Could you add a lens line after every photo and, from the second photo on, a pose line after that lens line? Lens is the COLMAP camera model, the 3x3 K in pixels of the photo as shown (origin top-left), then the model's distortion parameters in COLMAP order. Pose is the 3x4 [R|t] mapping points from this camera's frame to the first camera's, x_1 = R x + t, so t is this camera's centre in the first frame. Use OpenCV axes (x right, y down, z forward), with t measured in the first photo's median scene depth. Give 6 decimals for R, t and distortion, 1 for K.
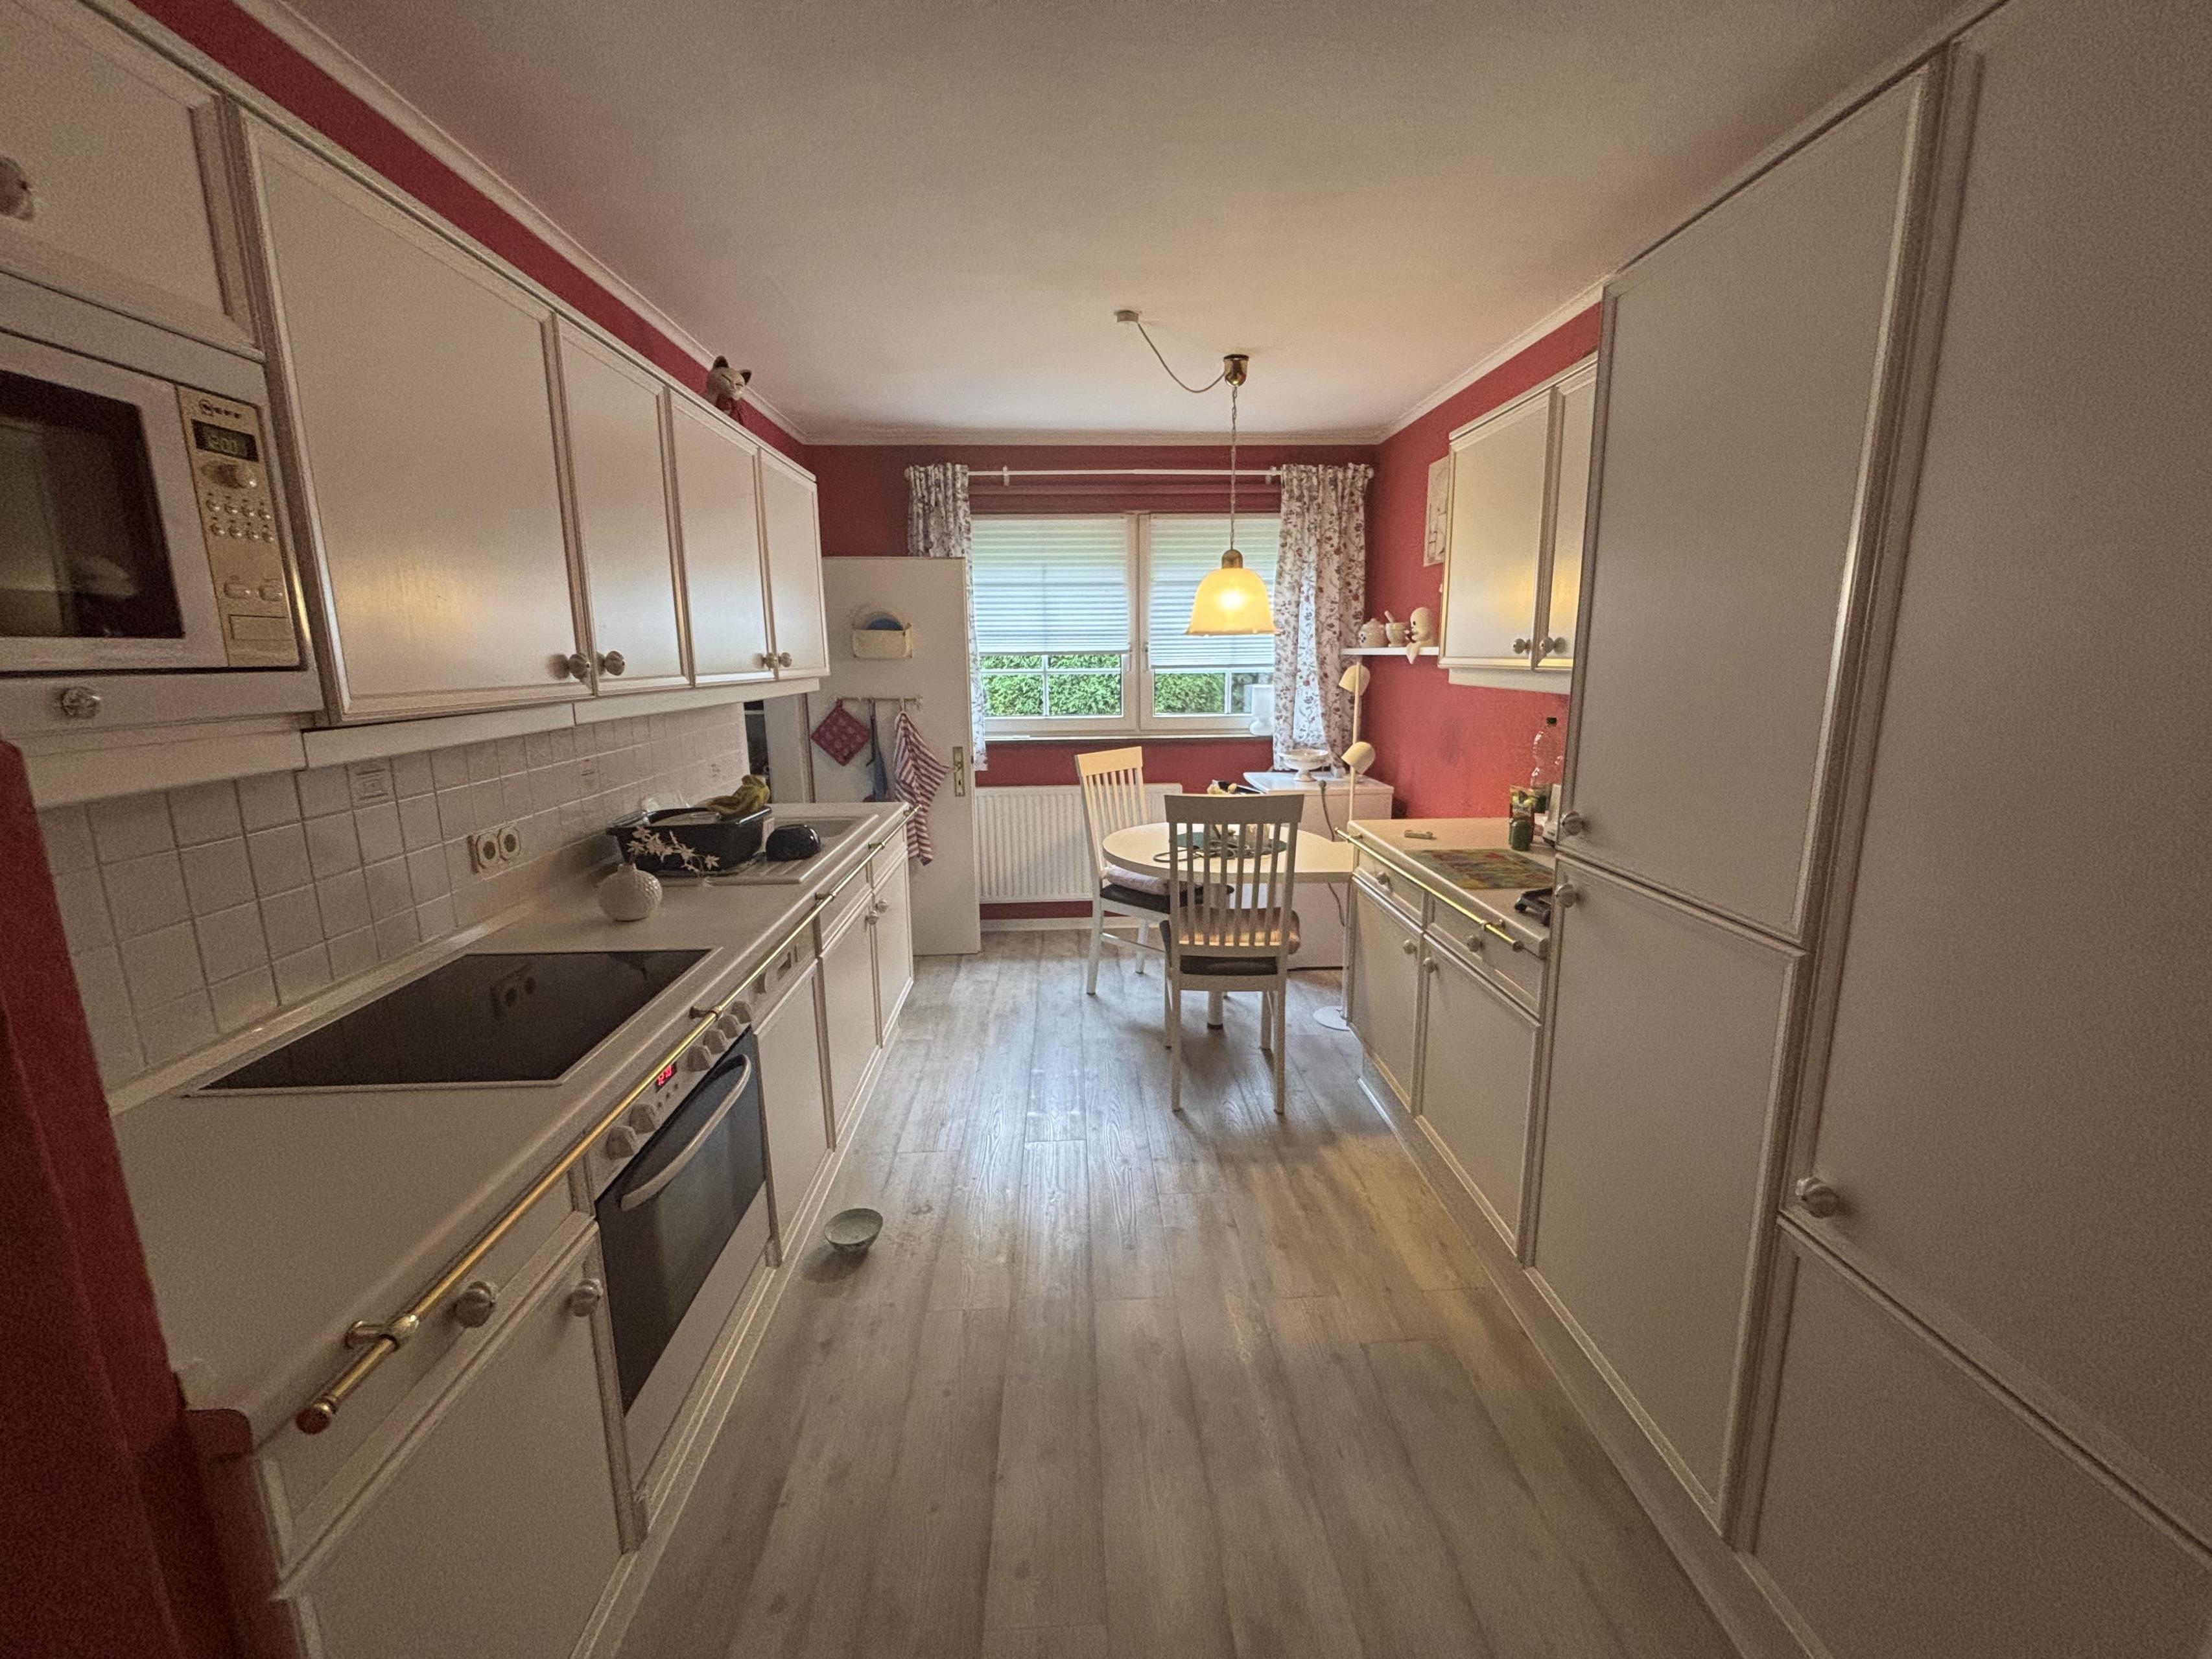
lens RADIAL K [[892.3, 0, 1104.6], [0, 892.3, 830.4], [0, 0, 1]] dist [0.001941, -0.001842]
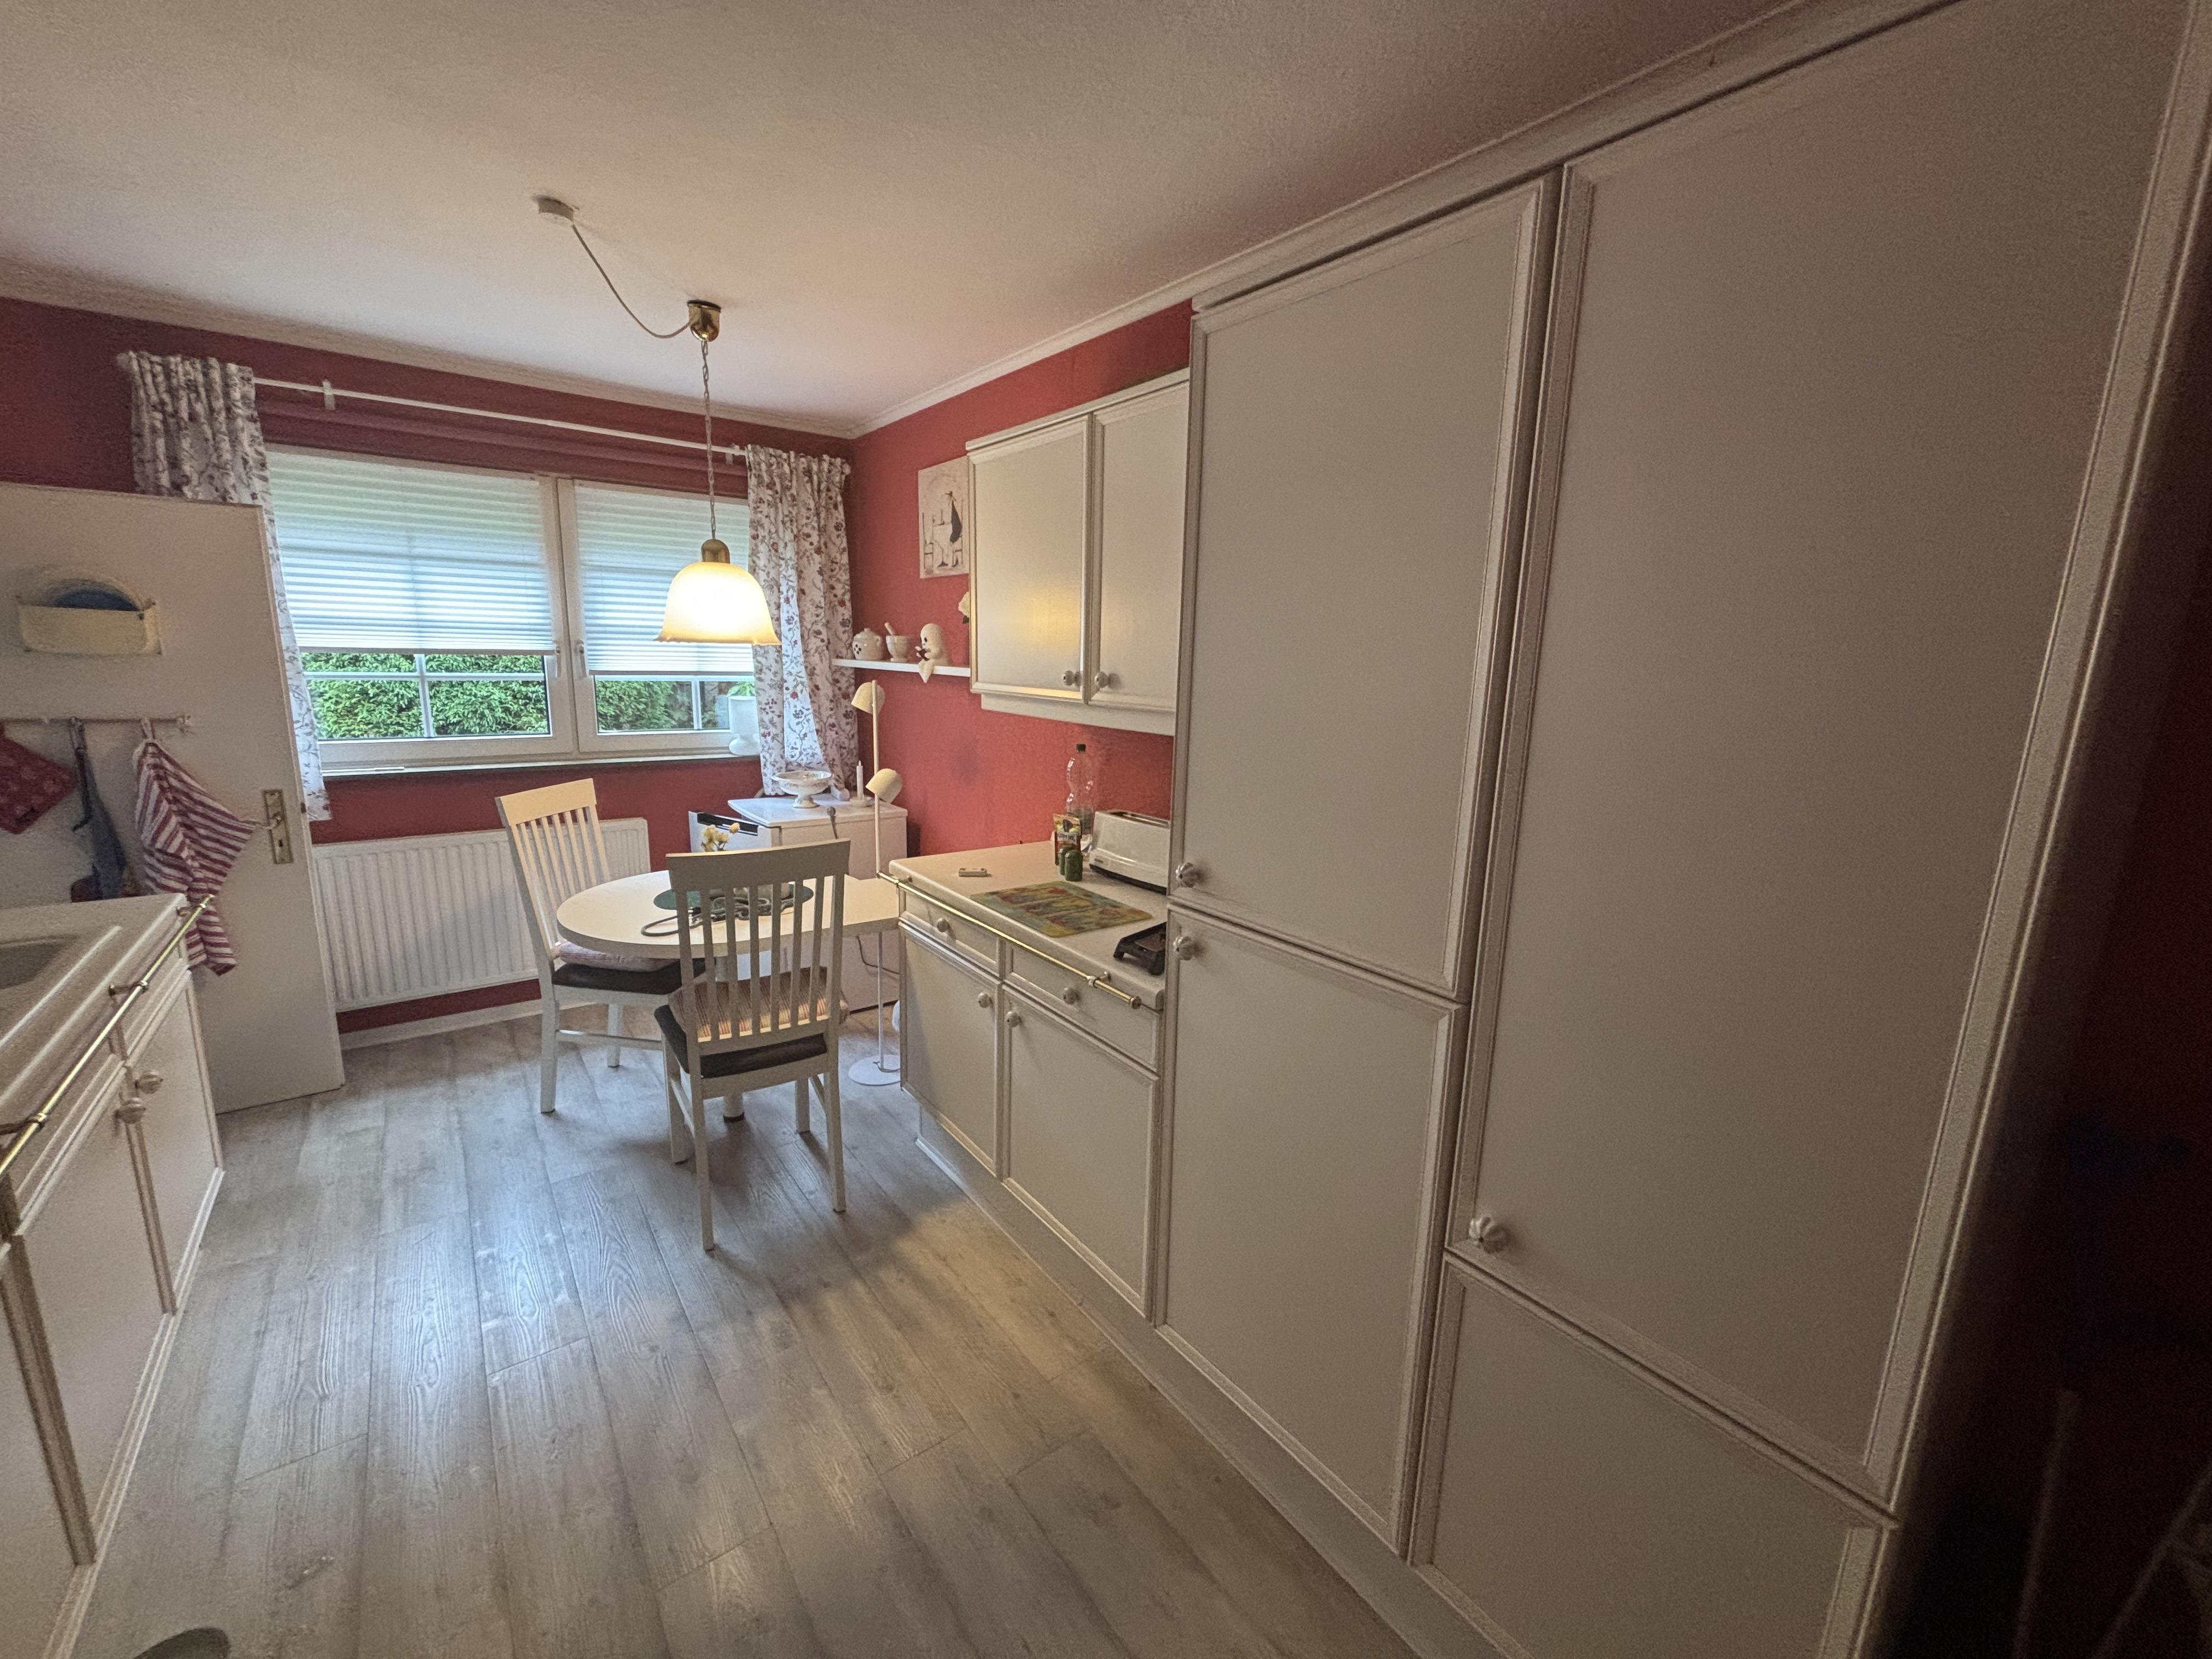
lens RADIAL K [[892.3, 0, 1105.7], [0, 892.3, 823.1], [0, 0, 1]] dist [0.001941, -0.001842]
pose [[0.817981, -0.077524, 0.569998, -0.052013], [0.078111, 0.996669, 0.023462, -0.050397], [-0.569918, 0.025332, 0.821311, 0.137200]]
